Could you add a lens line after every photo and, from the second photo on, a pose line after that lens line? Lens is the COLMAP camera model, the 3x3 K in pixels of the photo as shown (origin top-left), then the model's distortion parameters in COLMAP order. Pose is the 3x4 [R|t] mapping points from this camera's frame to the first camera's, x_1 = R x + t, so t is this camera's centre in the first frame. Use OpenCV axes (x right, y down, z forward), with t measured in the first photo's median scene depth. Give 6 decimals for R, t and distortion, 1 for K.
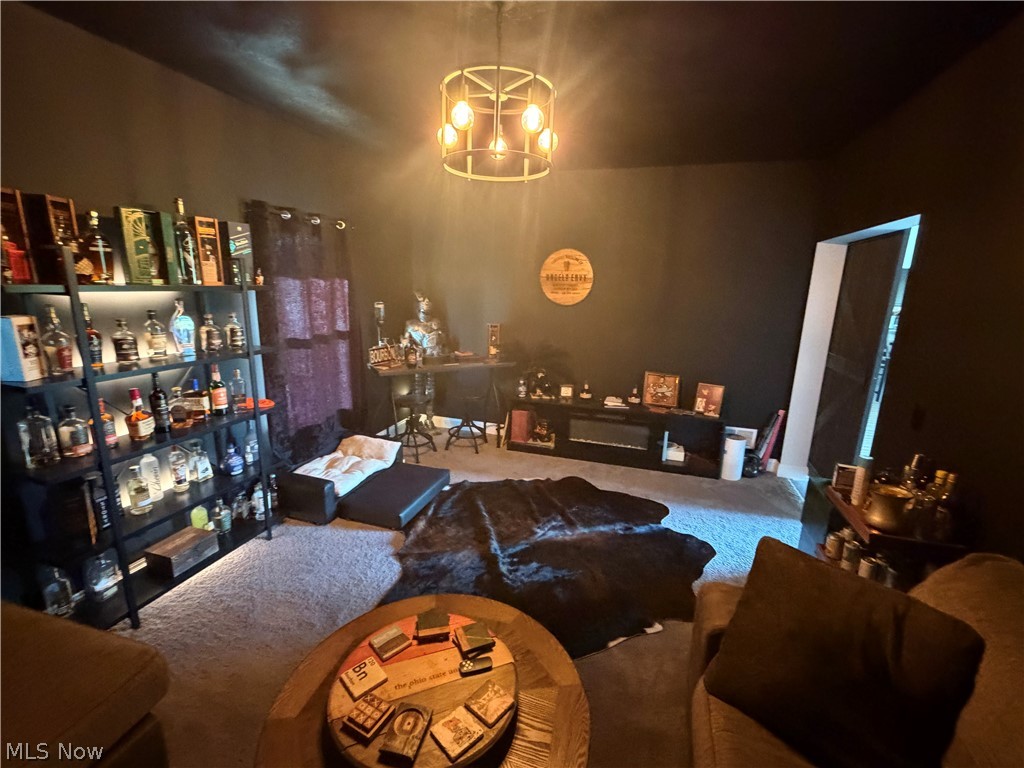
lens RADIAL K [[441.9, 0, 512.0], [0, 441.9, 384.0], [0, 0, 1]] dist [0.000057, -0.000178]
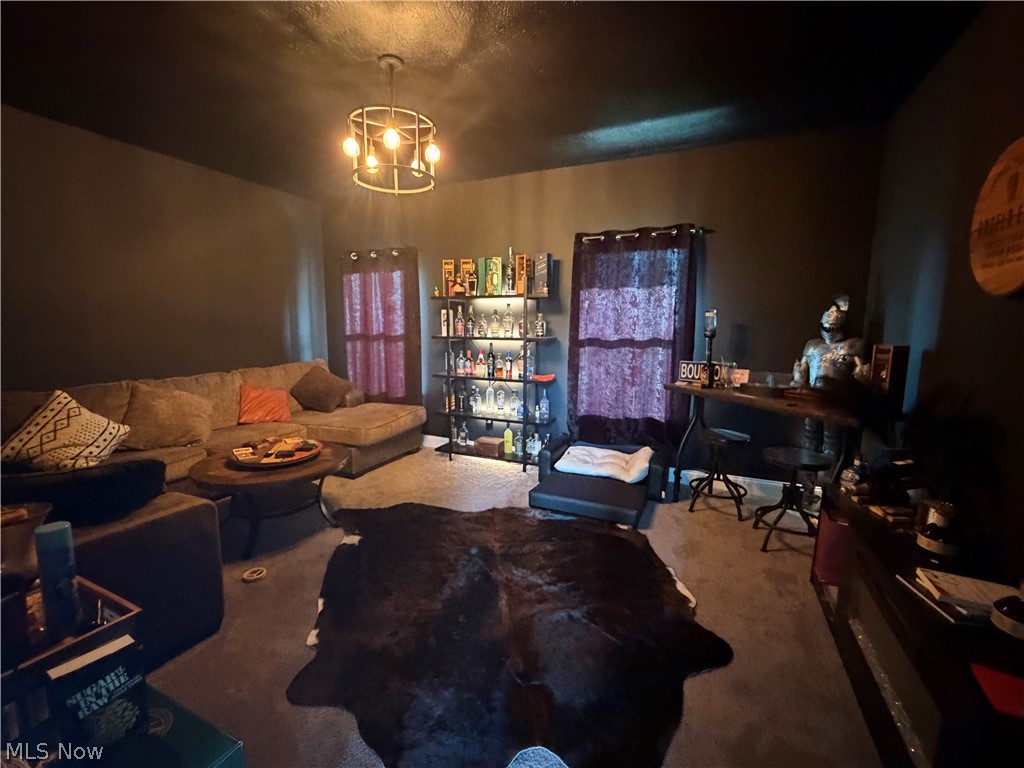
lens RADIAL K [[441.9, 0, 512.0], [0, 441.9, 384.0], [0, 0, 1]] dist [0.000057, -0.000178]
pose [[-0.126492, 0.104168, -0.986483, 0.645285], [-0.232346, 0.963696, 0.131554, -0.076186], [0.964373, 0.245845, -0.097697, 0.804653]]
